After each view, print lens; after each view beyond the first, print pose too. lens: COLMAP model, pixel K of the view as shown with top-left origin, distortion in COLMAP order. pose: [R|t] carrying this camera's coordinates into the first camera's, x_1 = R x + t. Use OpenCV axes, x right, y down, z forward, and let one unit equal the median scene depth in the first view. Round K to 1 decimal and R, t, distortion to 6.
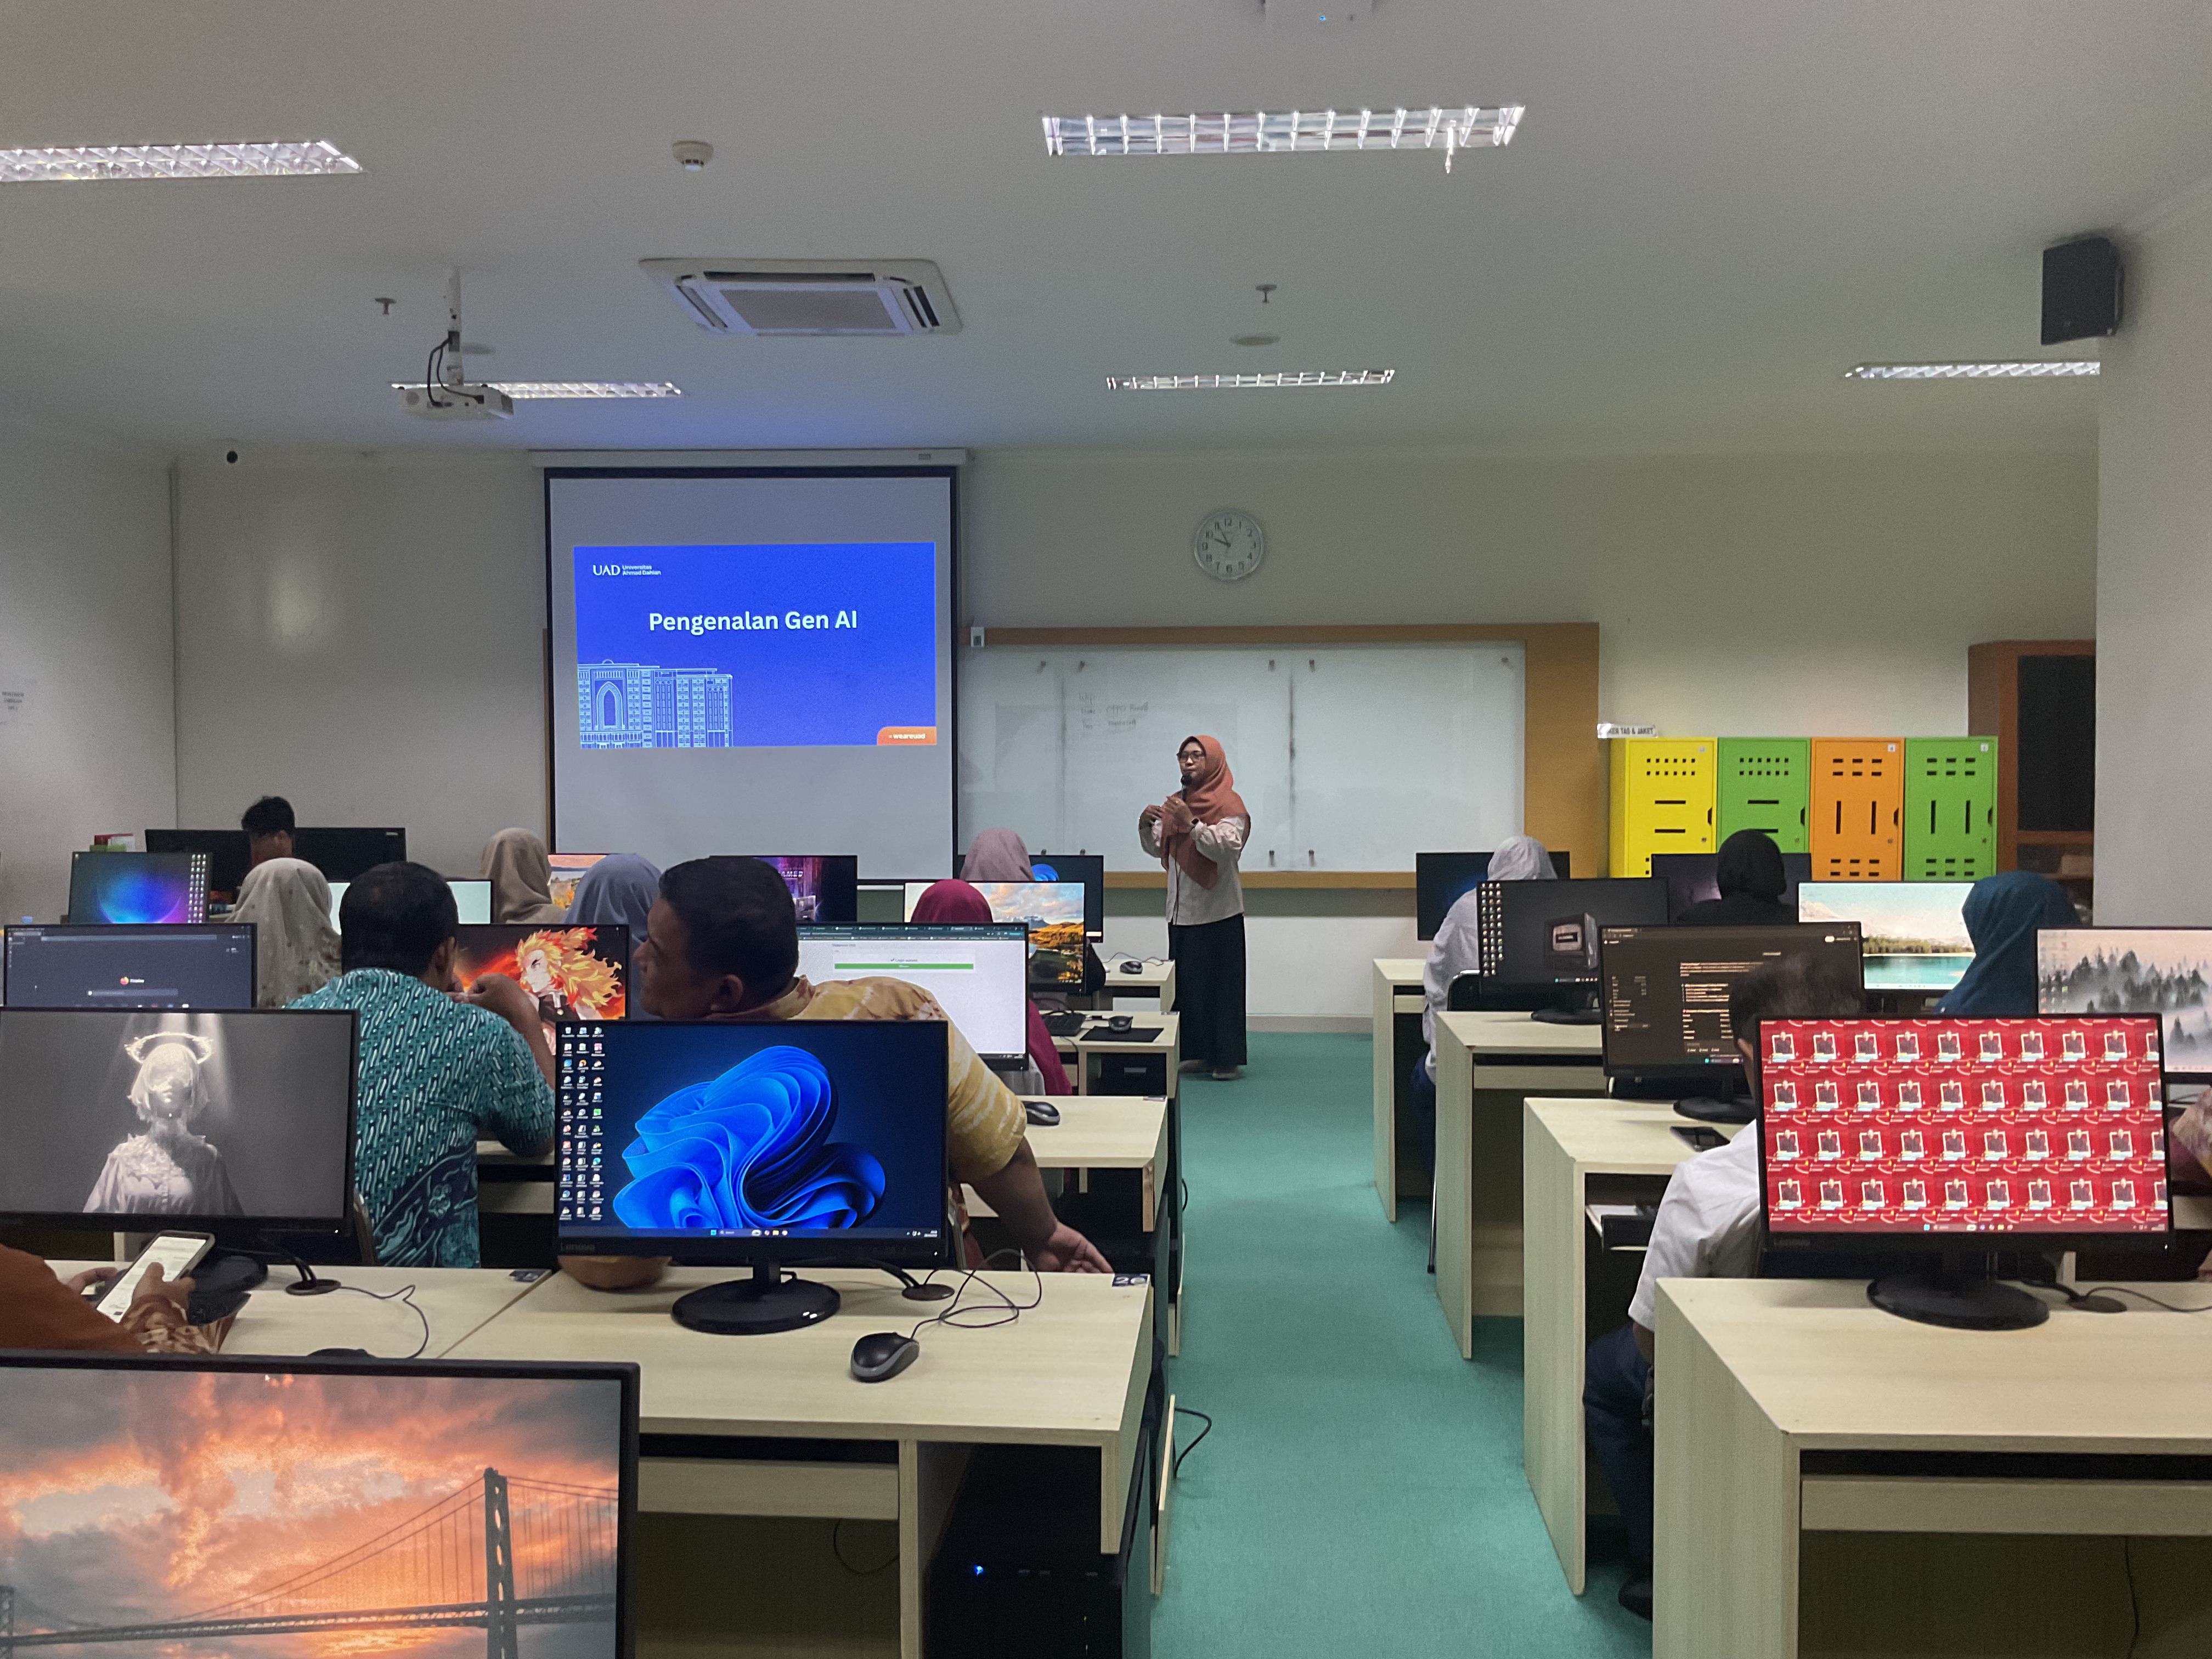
lens RADIAL K [[1816.6, 0, 1092.2], [0, 1816.6, 833.1], [0, 0, 1]] dist [0.040301, -0.067192]
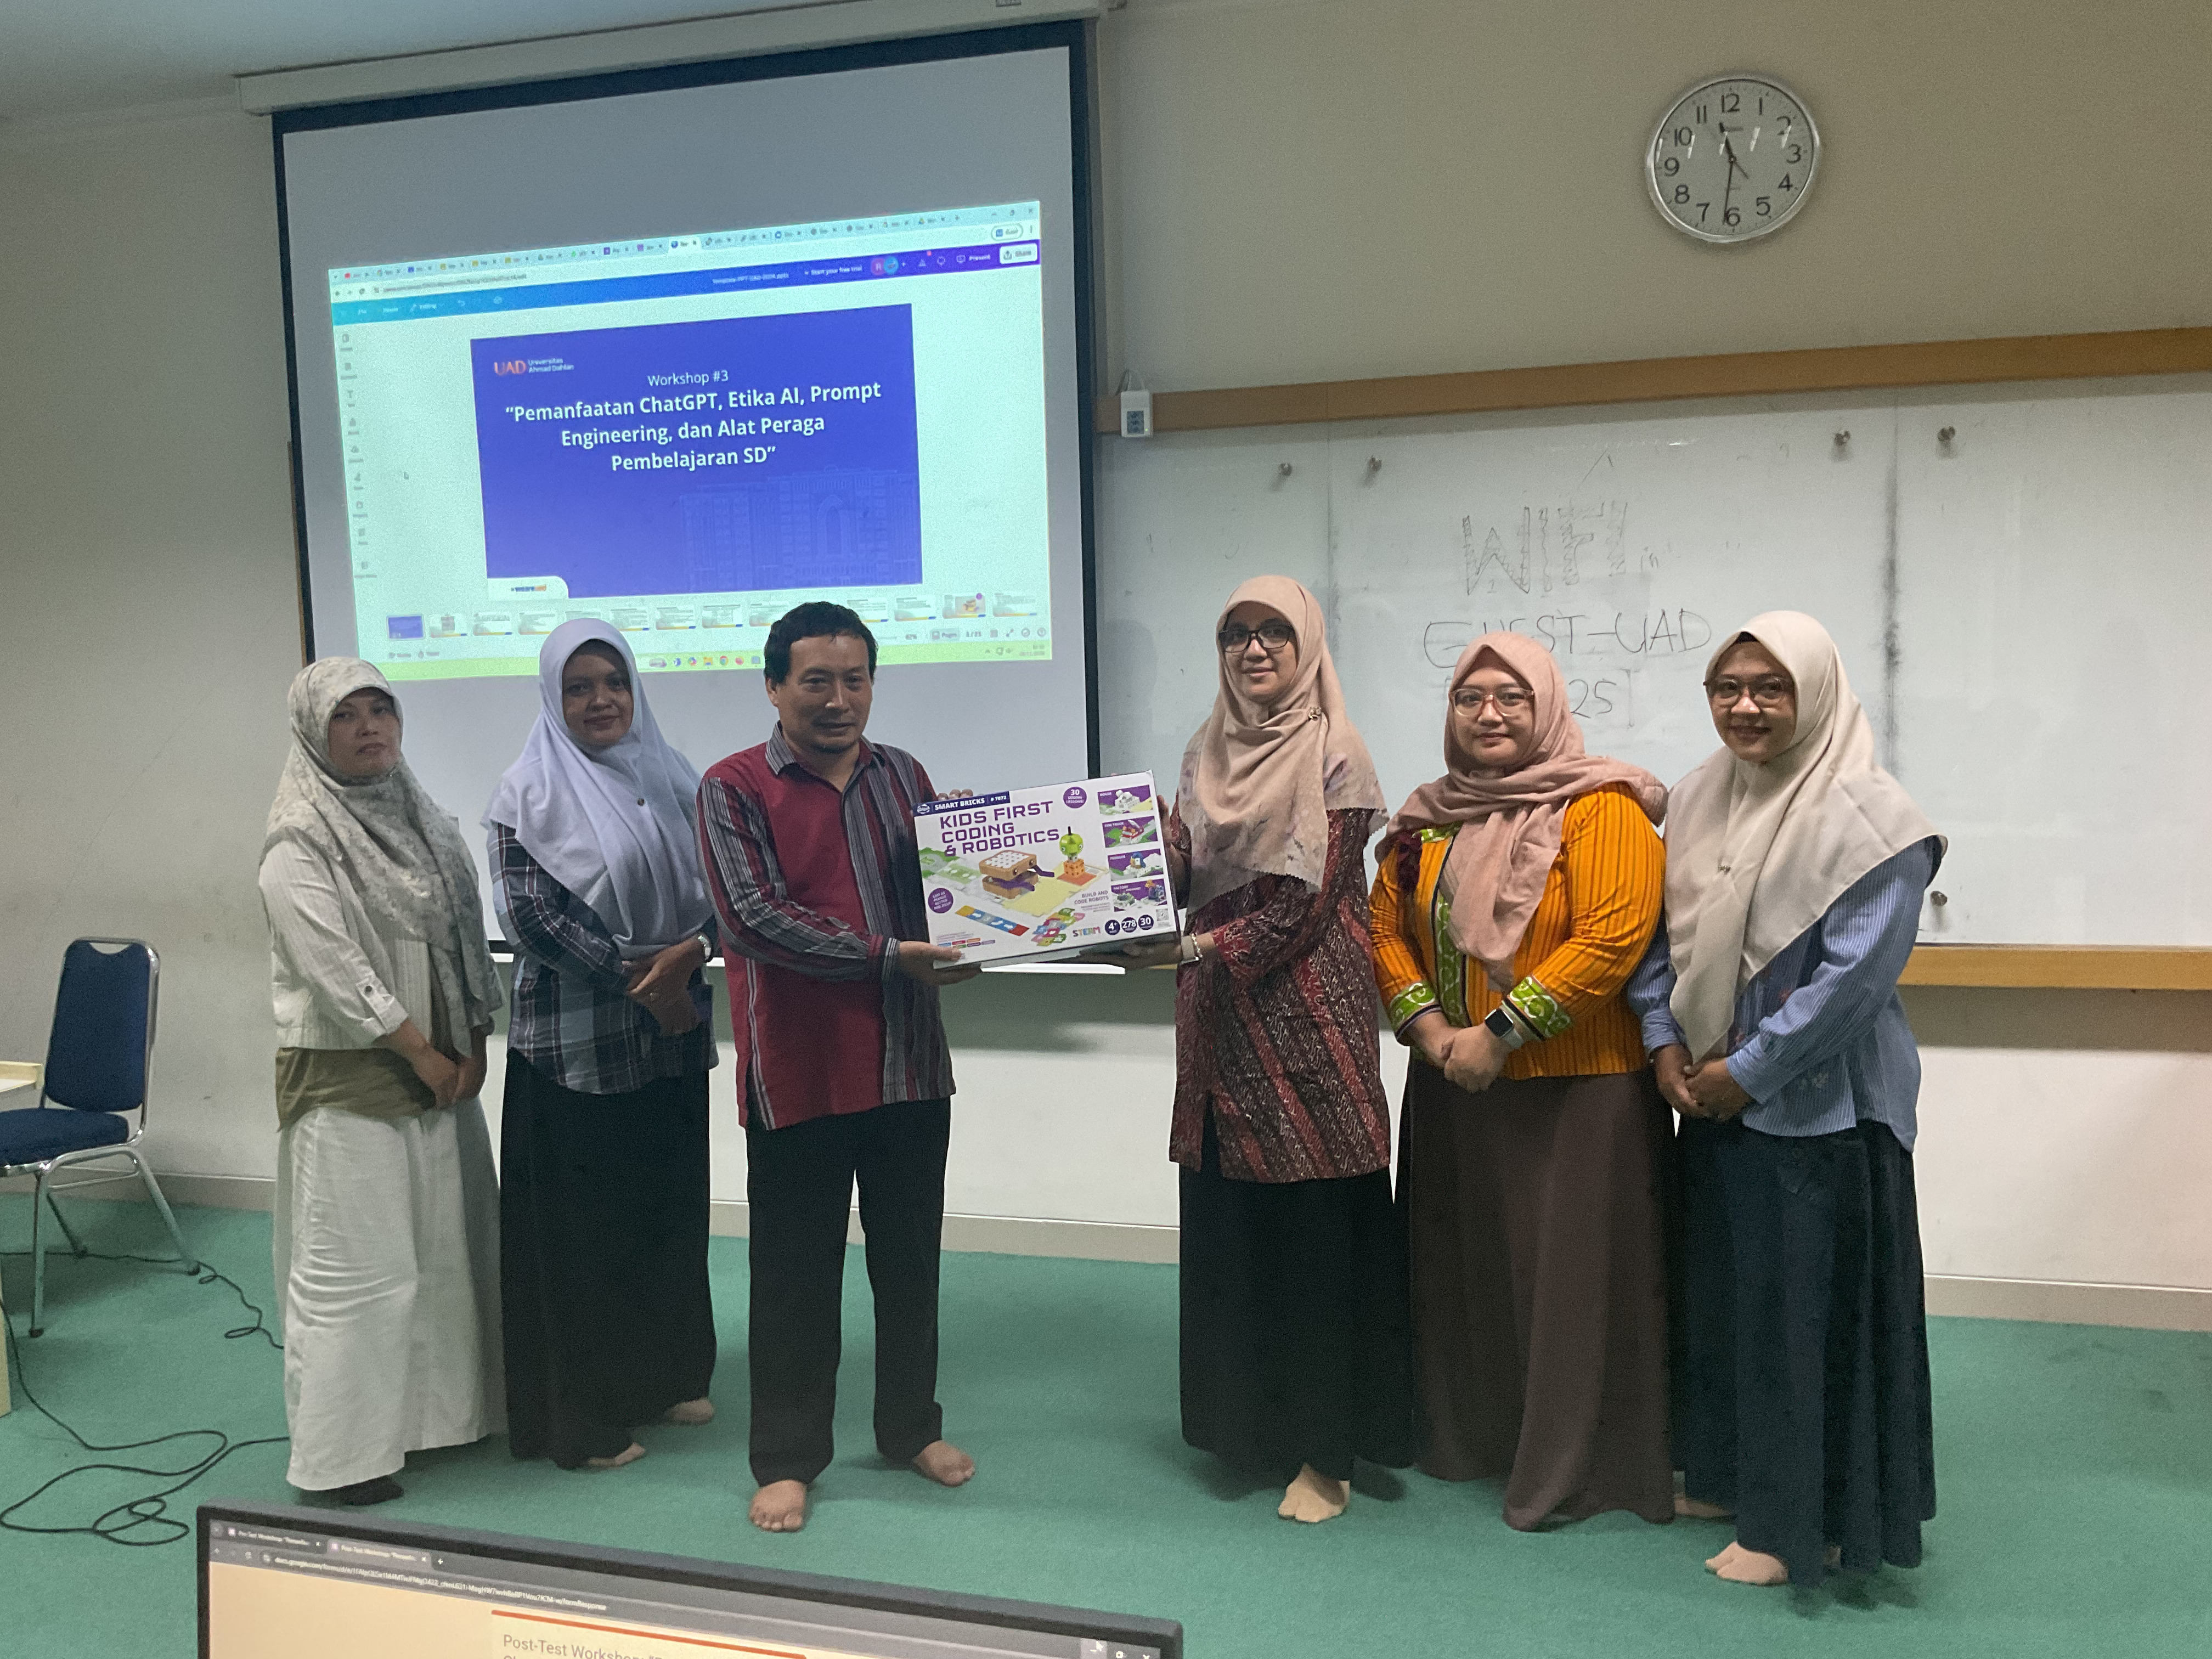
lens RADIAL K [[1816.6, 0, 1074.1], [0, 1816.6, 877.3], [0, 0, 1]] dist [0.040301, -0.067192]
pose [[0.982578, -0.001142, -0.185847, 0.004686], [0.012948, 0.997972, 0.062321, -0.023348], [0.185399, -0.063642, 0.980600, 0.576446]]
